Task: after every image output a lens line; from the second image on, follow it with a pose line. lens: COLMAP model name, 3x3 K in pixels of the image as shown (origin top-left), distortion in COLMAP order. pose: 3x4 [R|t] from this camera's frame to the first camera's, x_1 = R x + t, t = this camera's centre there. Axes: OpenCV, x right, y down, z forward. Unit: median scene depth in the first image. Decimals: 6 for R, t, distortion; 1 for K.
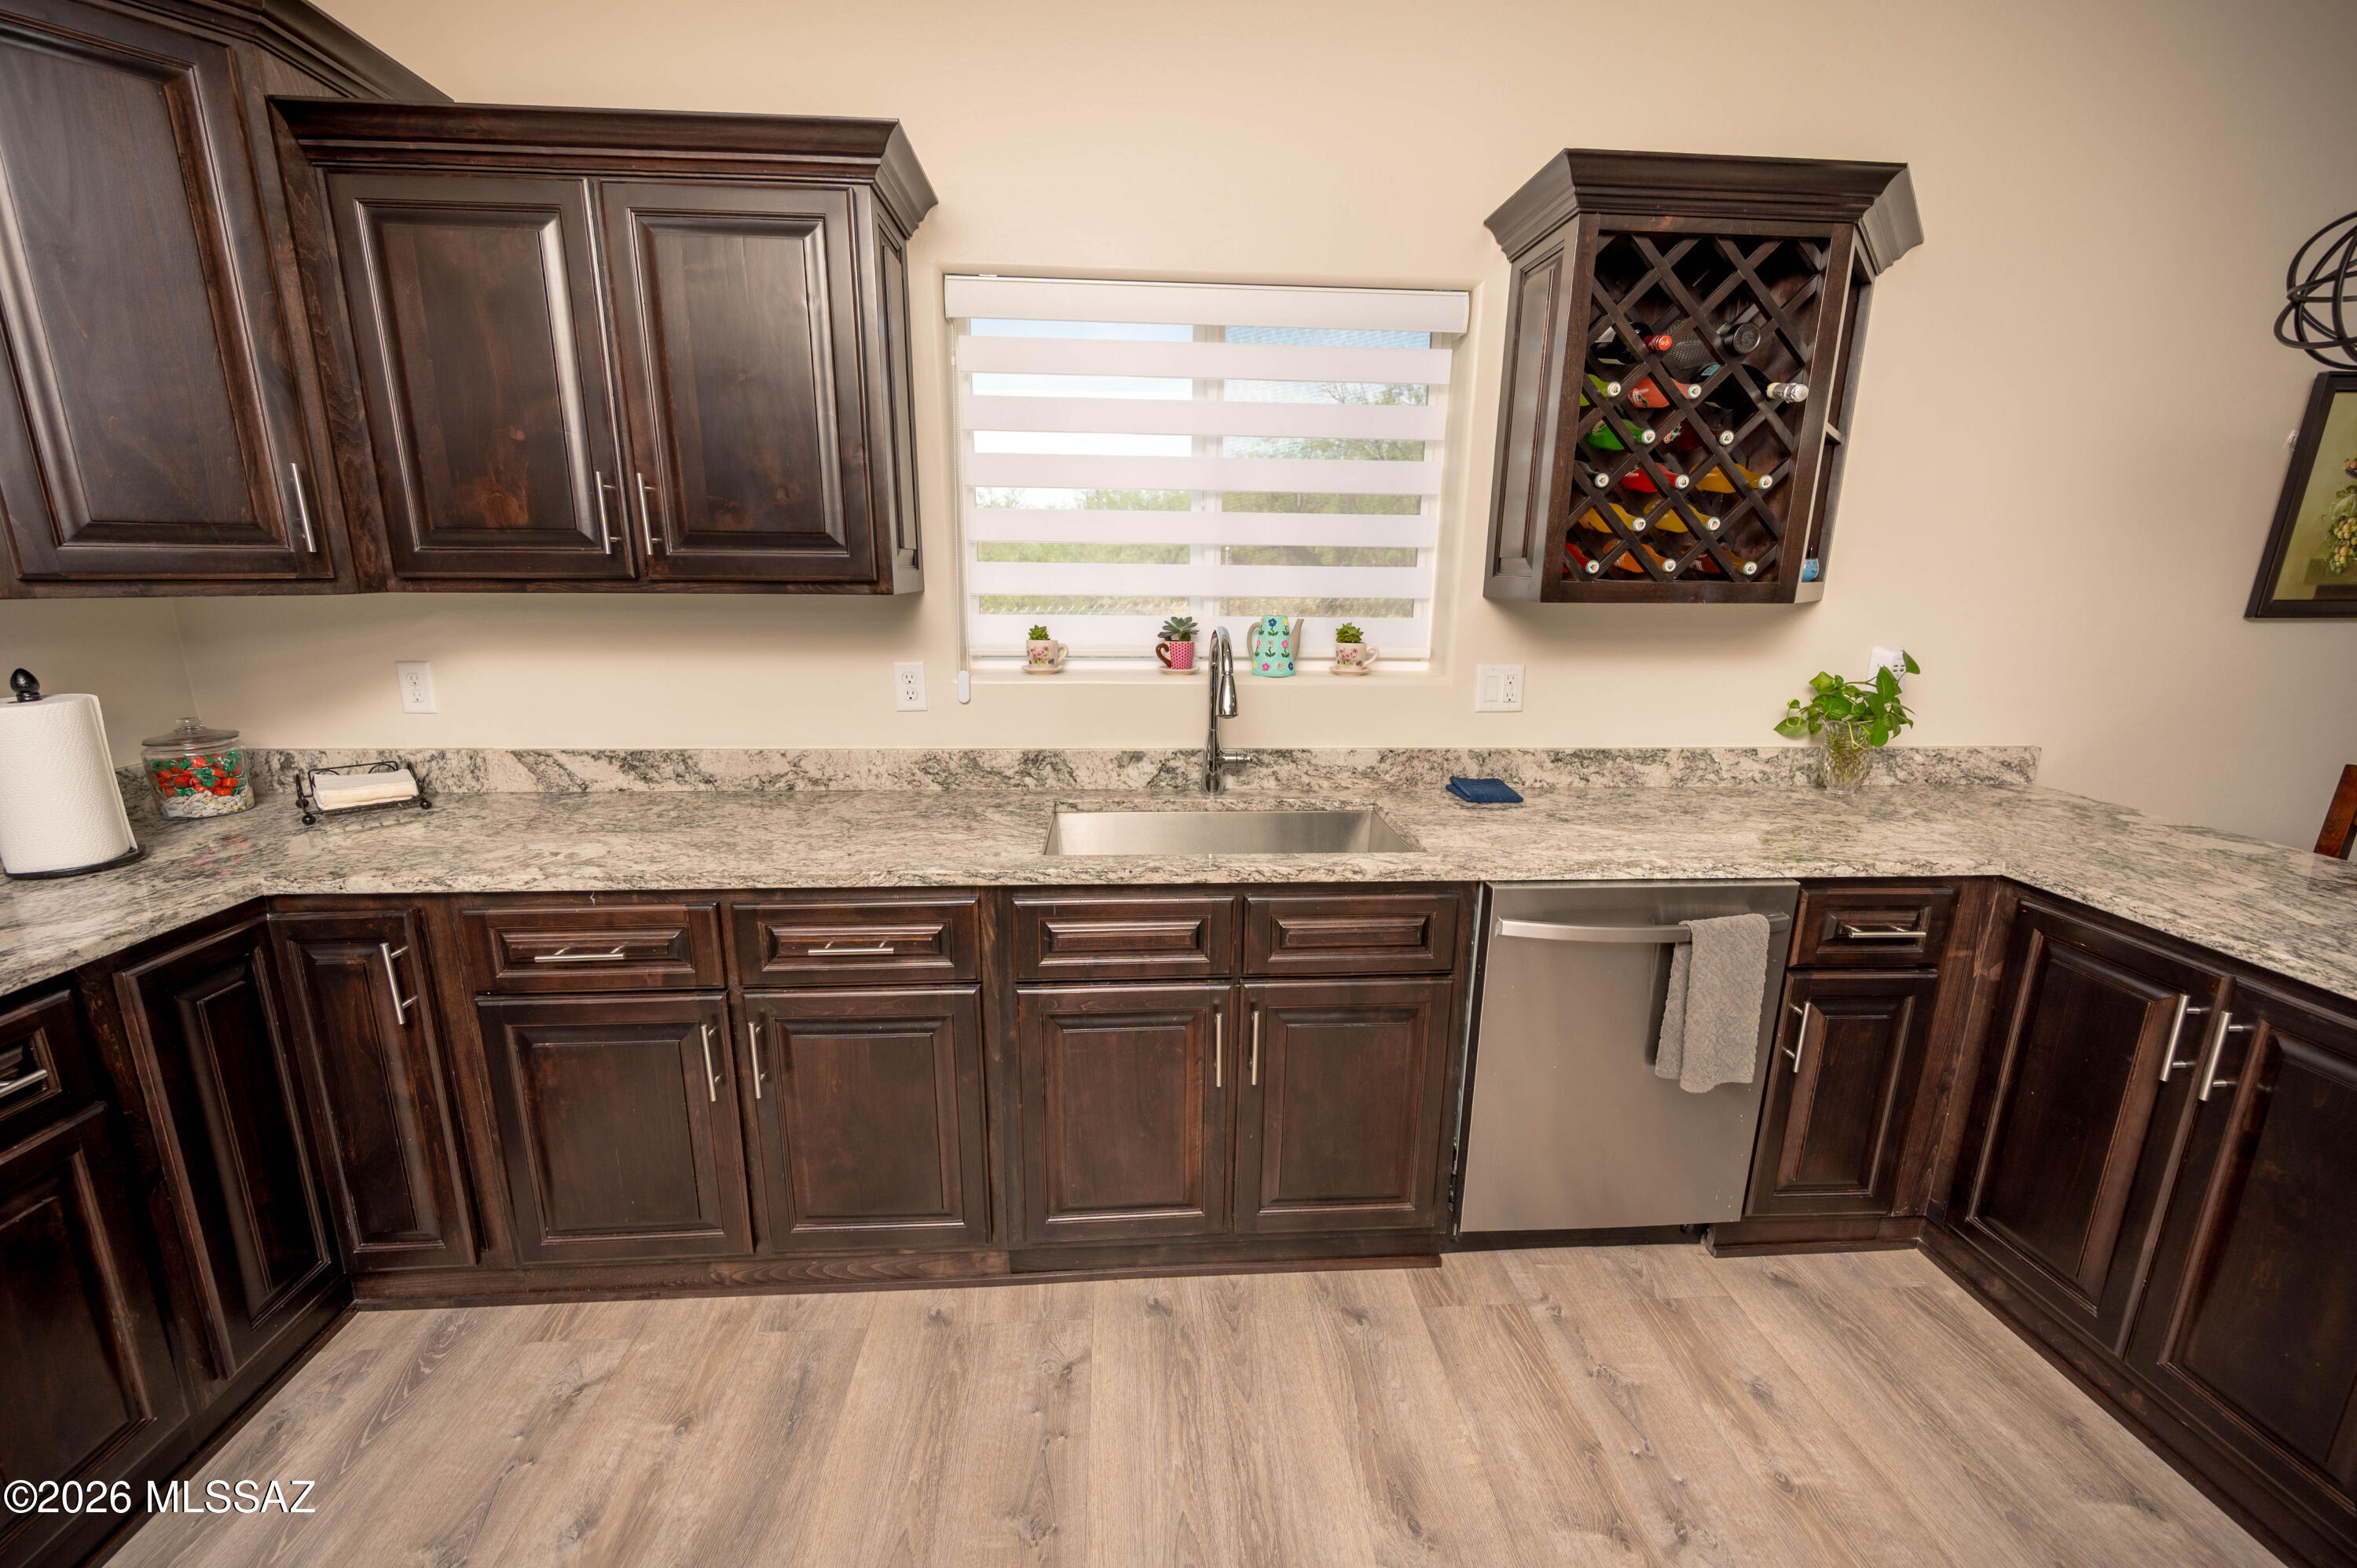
lens RADIAL K [[964.3, 0, 1174.0], [0, 964.3, 787.0], [0, 0, 1]] dist [-0.003223, 0.000878]
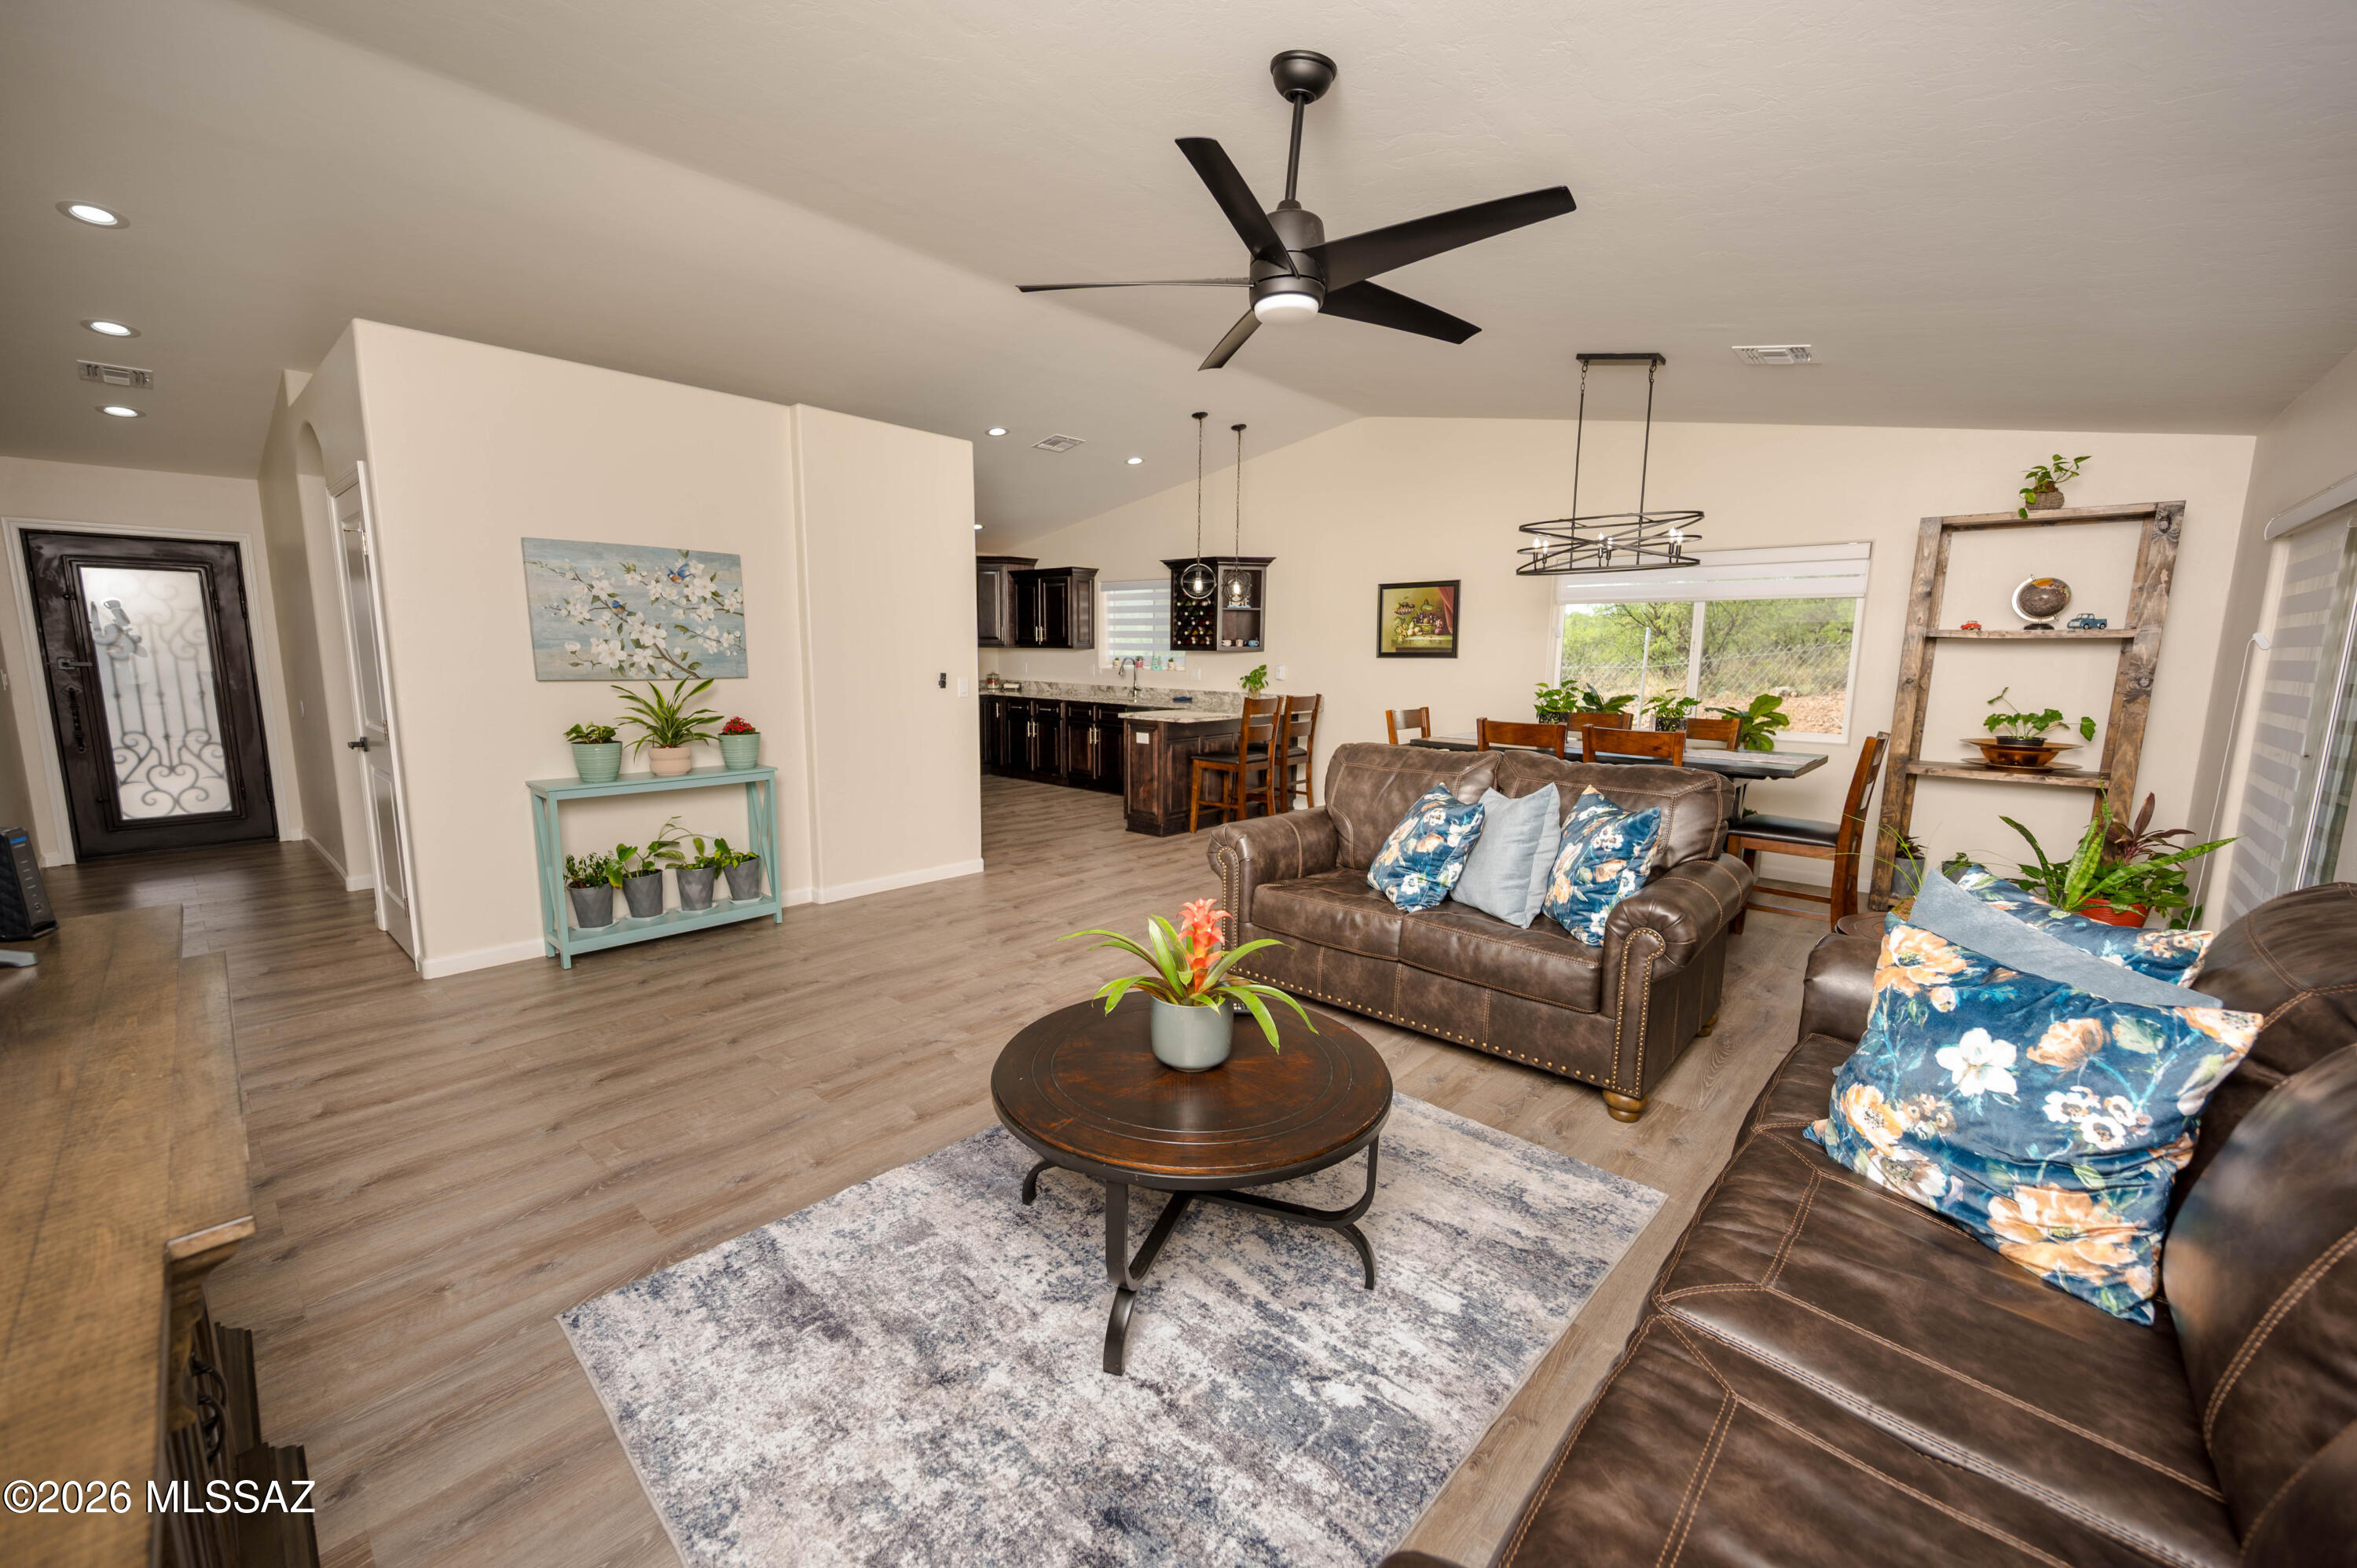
lens RADIAL K [[964.3, 0, 1192.5], [0, 964.3, 785.1], [0, 0, 1]] dist [-0.003223, 0.000878]
pose [[0.699123, 0.096947, -0.708399, 3.242110], [-0.170638, 0.984760, -0.033636, 0.486520], [0.694341, 0.144395, 0.705011, -1.740117]]
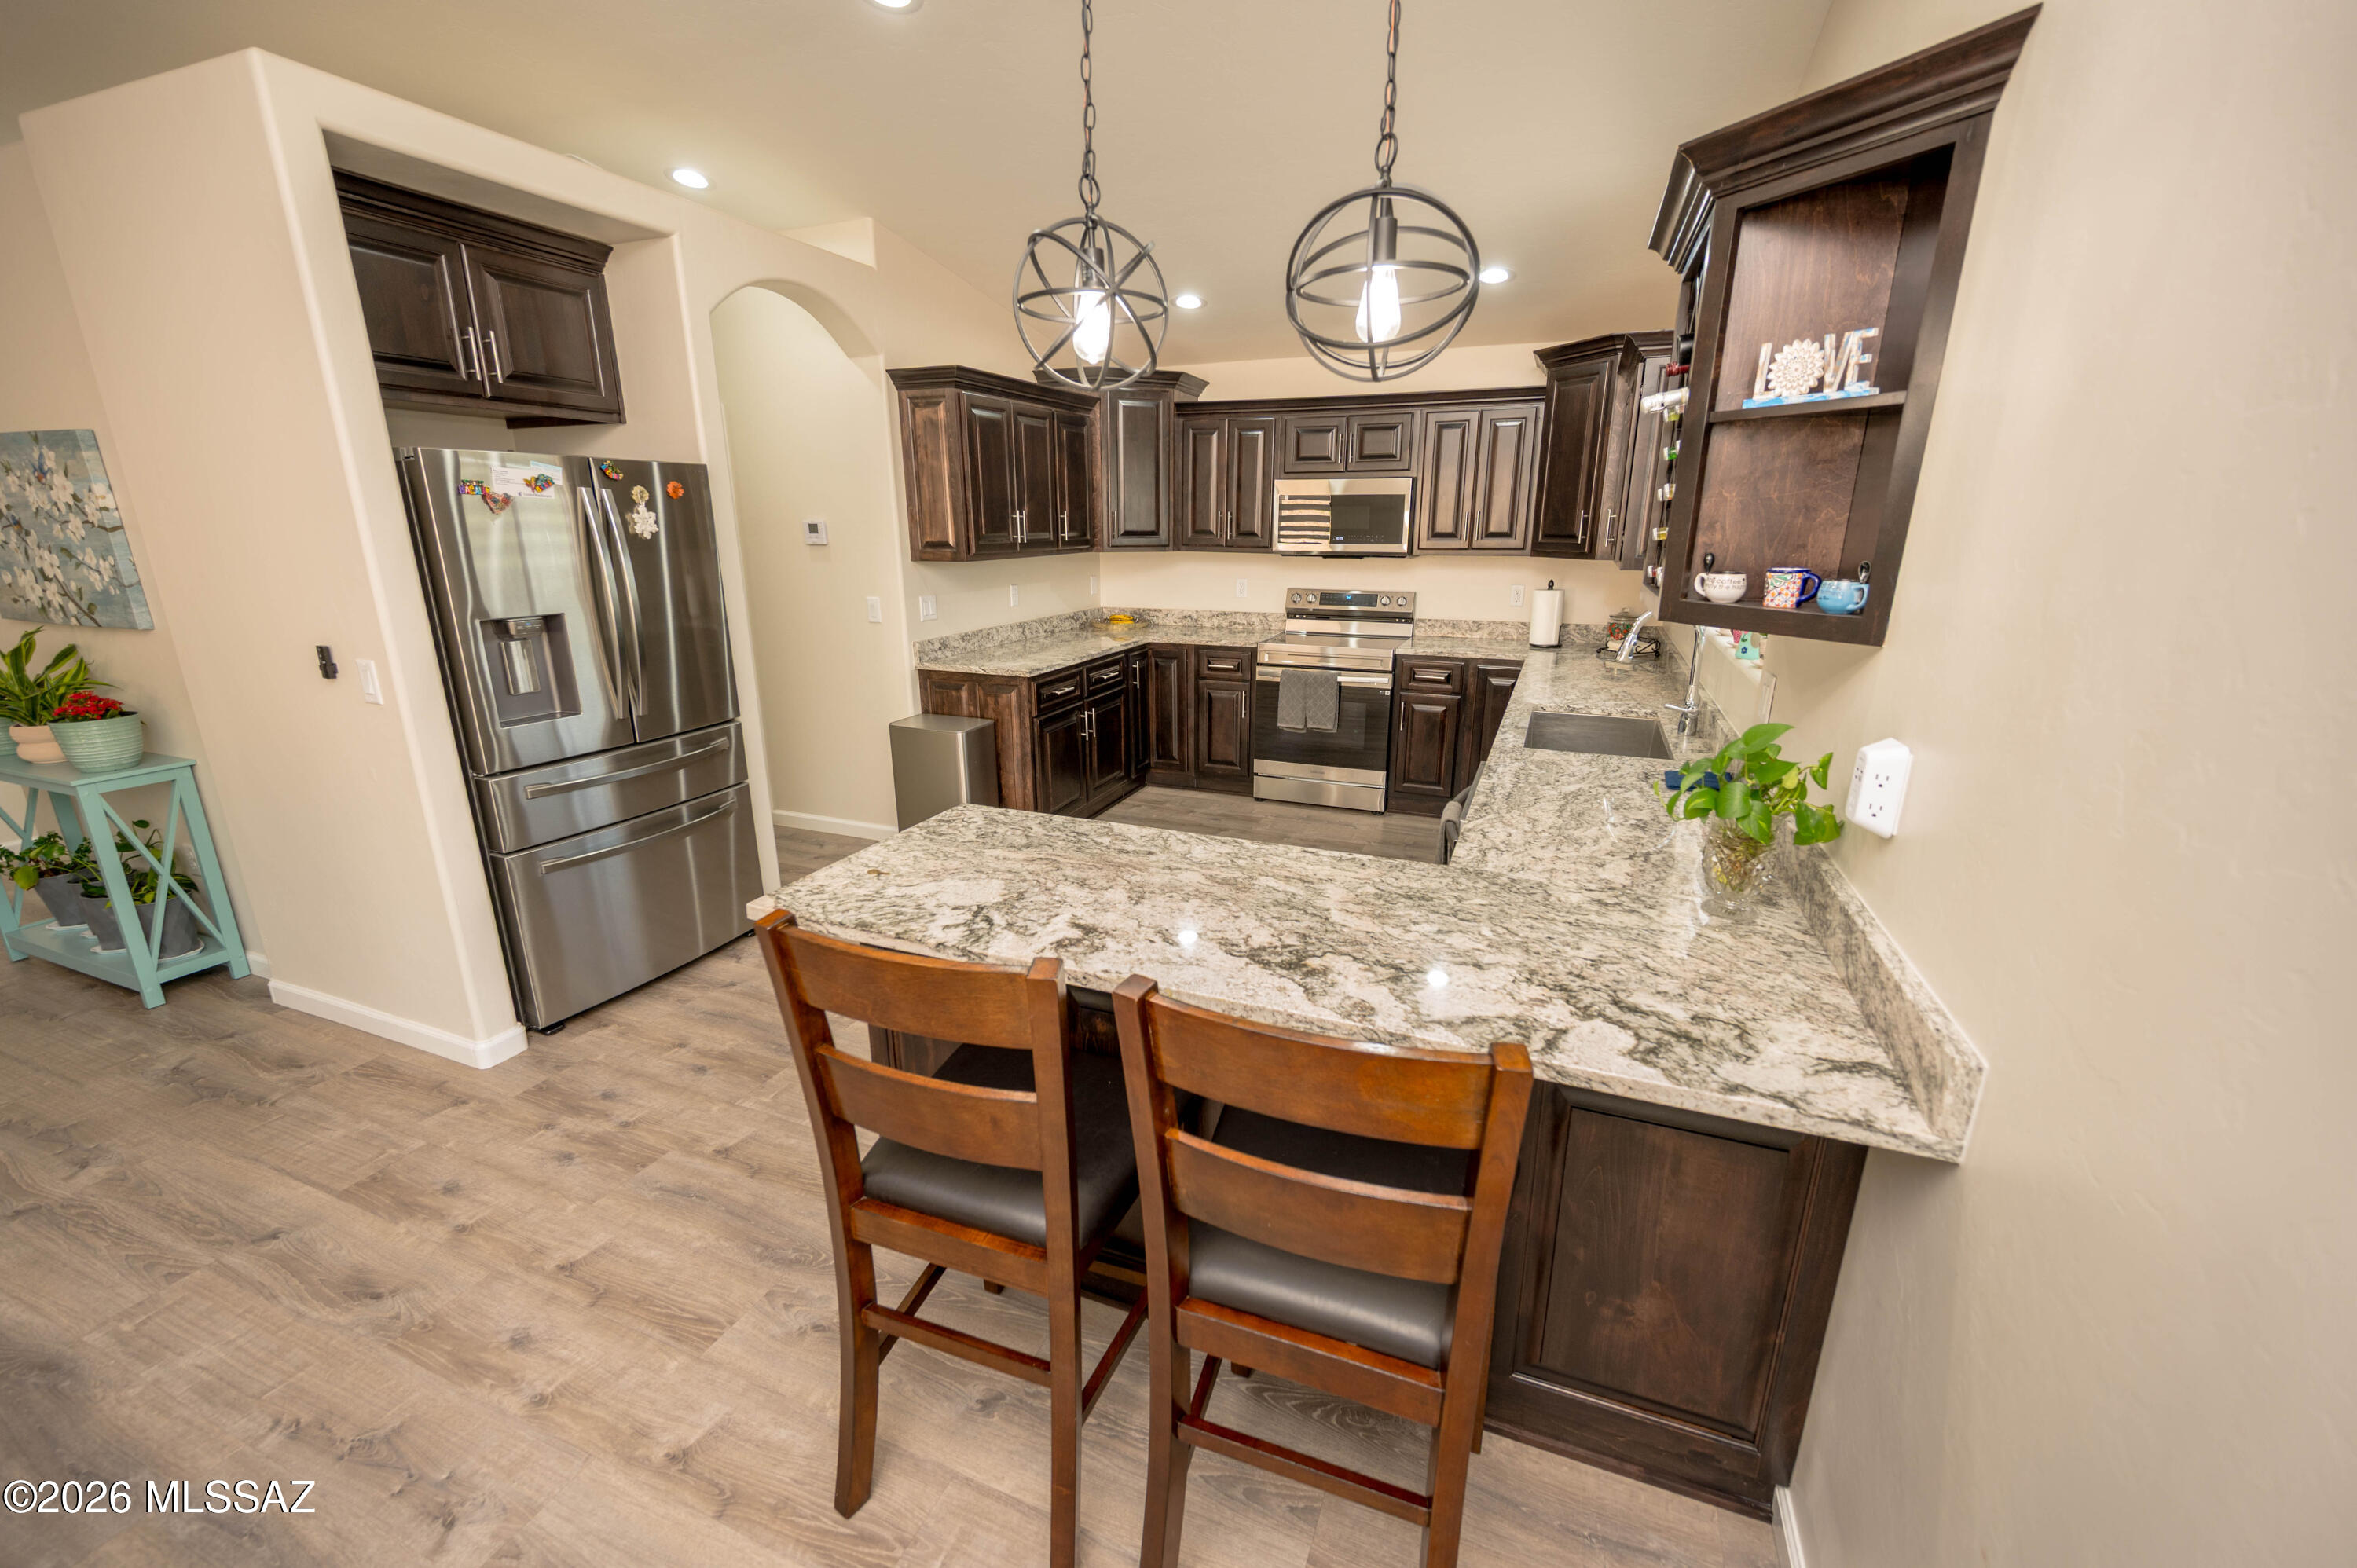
lens RADIAL K [[964.3, 0, 1179.8], [0, 964.3, 780.9], [0, 0, 1]] dist [-0.003223, 0.000878]
pose [[-0.444735, 0.226924, -0.866439, 1.530611], [-0.213799, 0.912511, 0.348731, -0.251377], [0.869771, 0.340337, -0.357309, 0.900845]]
